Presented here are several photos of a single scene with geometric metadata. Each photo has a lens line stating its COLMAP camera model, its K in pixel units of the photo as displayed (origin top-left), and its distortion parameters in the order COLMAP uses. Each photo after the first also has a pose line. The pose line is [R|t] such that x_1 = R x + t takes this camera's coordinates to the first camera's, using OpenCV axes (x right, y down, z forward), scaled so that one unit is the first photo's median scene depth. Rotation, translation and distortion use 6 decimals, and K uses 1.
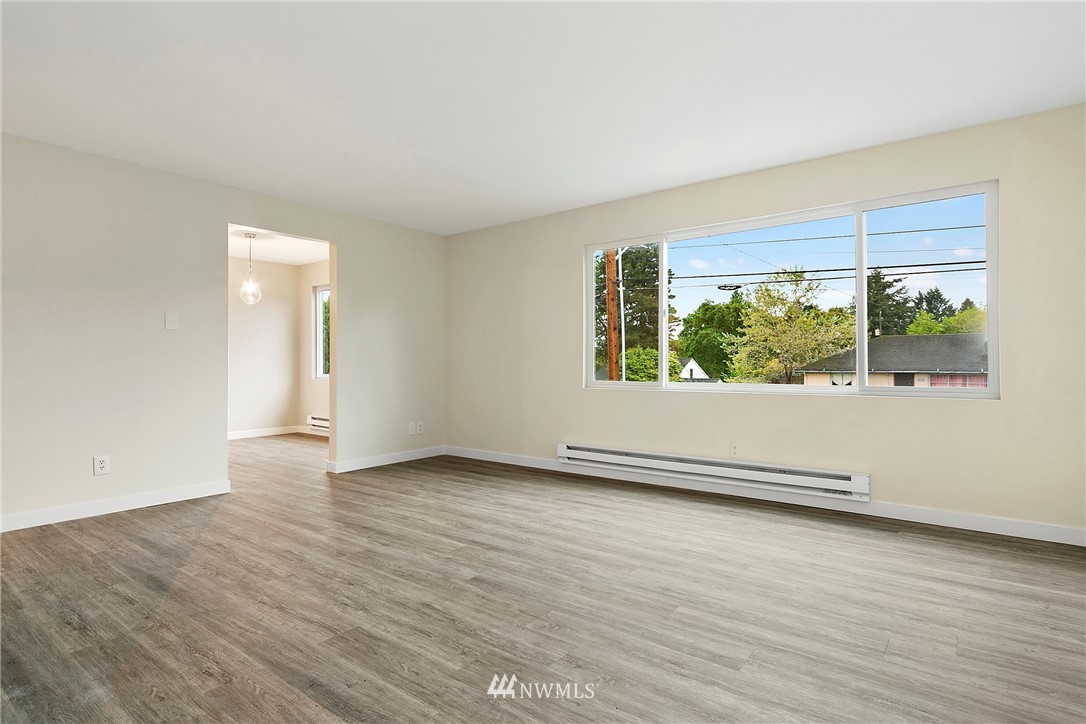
lens RADIAL K [[561.6, 0, 547.9], [0, 561.6, 363.1], [0, 0, 1]] dist [0.003967, -0.001731]
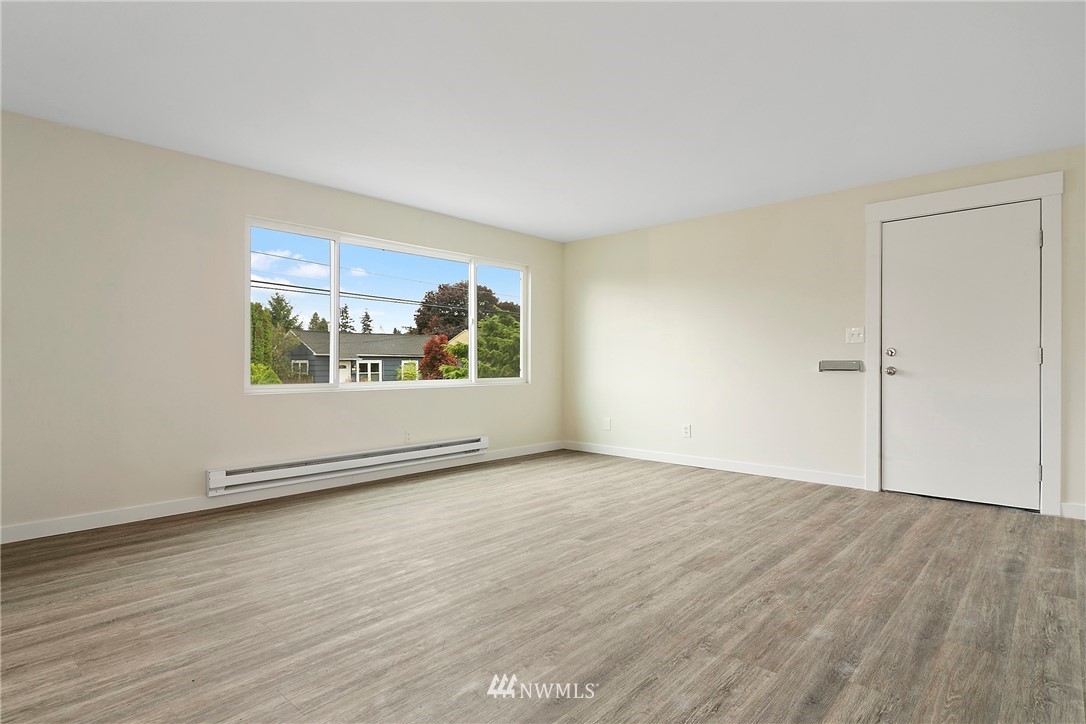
lens RADIAL K [[561.6, 0, 547.9], [0, 561.6, 363.1], [0, 0, 1]] dist [0.003967, -0.001731]
pose [[0.083569, 0.004715, 0.996491, -1.297742], [-0.000644, 0.999989, -0.004678, 0.005254], [-0.996502, -0.000251, 0.083572, 0.930689]]
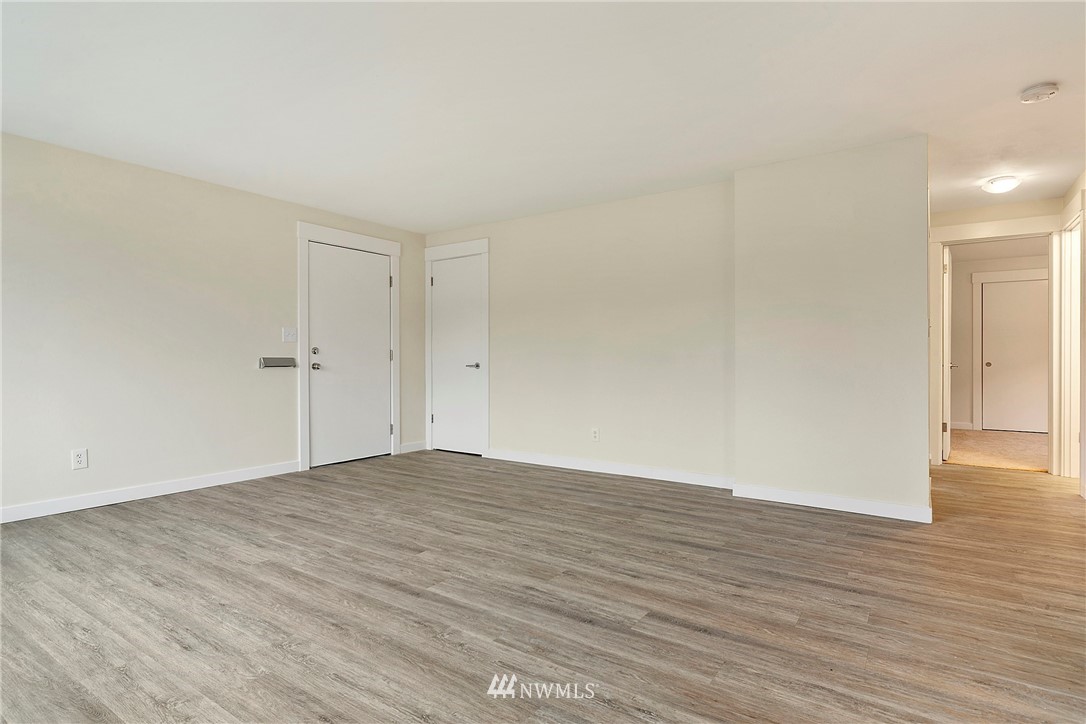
lens RADIAL K [[561.6, 0, 547.9], [0, 561.6, 363.1], [0, 0, 1]] dist [0.003967, -0.001731]
pose [[-0.998435, 0.004046, -0.055782, -0.309504], [0.003770, 0.999980, 0.005051, 0.001803], [0.055801, 0.004833, -0.998430, 2.039938]]
